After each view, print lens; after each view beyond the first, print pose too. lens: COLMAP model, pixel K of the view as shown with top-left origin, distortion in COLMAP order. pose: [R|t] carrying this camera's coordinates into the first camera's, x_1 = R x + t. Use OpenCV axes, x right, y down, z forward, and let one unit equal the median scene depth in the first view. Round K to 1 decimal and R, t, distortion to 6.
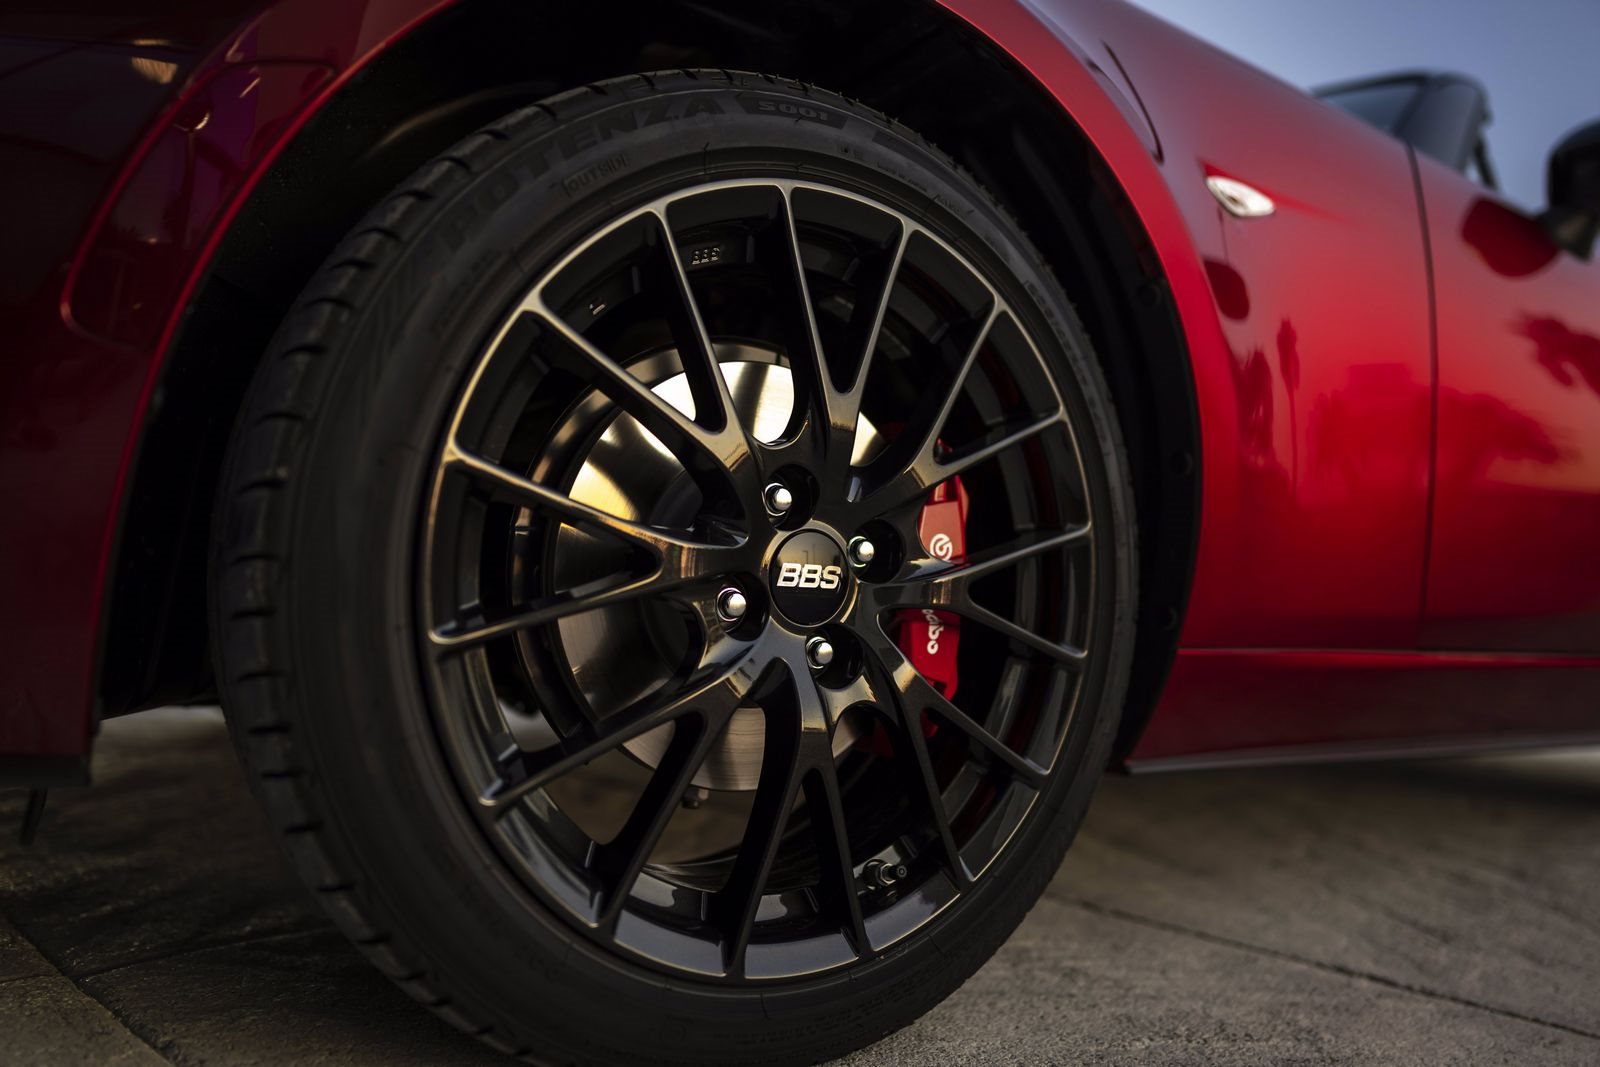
lens RADIAL K [[1080.0, 0, 809.5], [0, 1080.0, 530.7], [0, 0, 1]] dist [-0.000966, 0.009488]
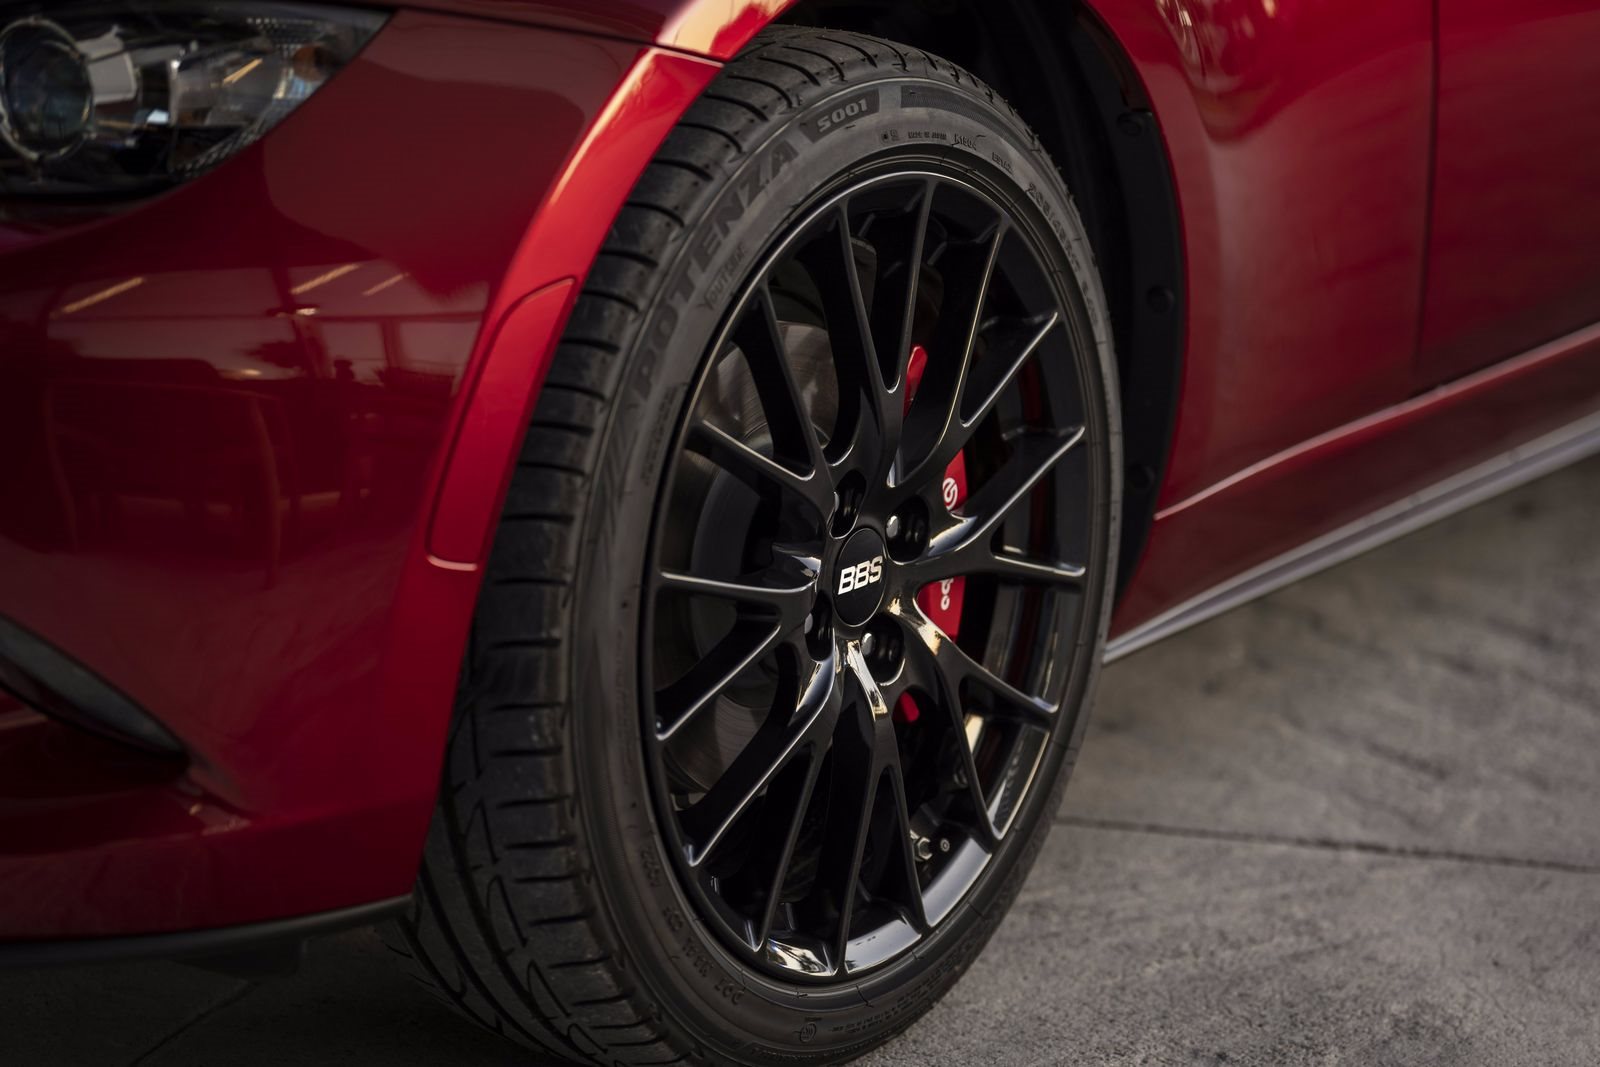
lens RADIAL K [[4314.3, 0, 799.4], [0, 4314.3, 533.6], [0, 0, 1]] dist [0.005564, 0.000000]
pose [[0.925009, -0.147087, 0.350318, -1.014703], [0.036533, 0.952186, 0.303327, -0.846061], [-0.378184, -0.267782, 0.886155, -1.723295]]
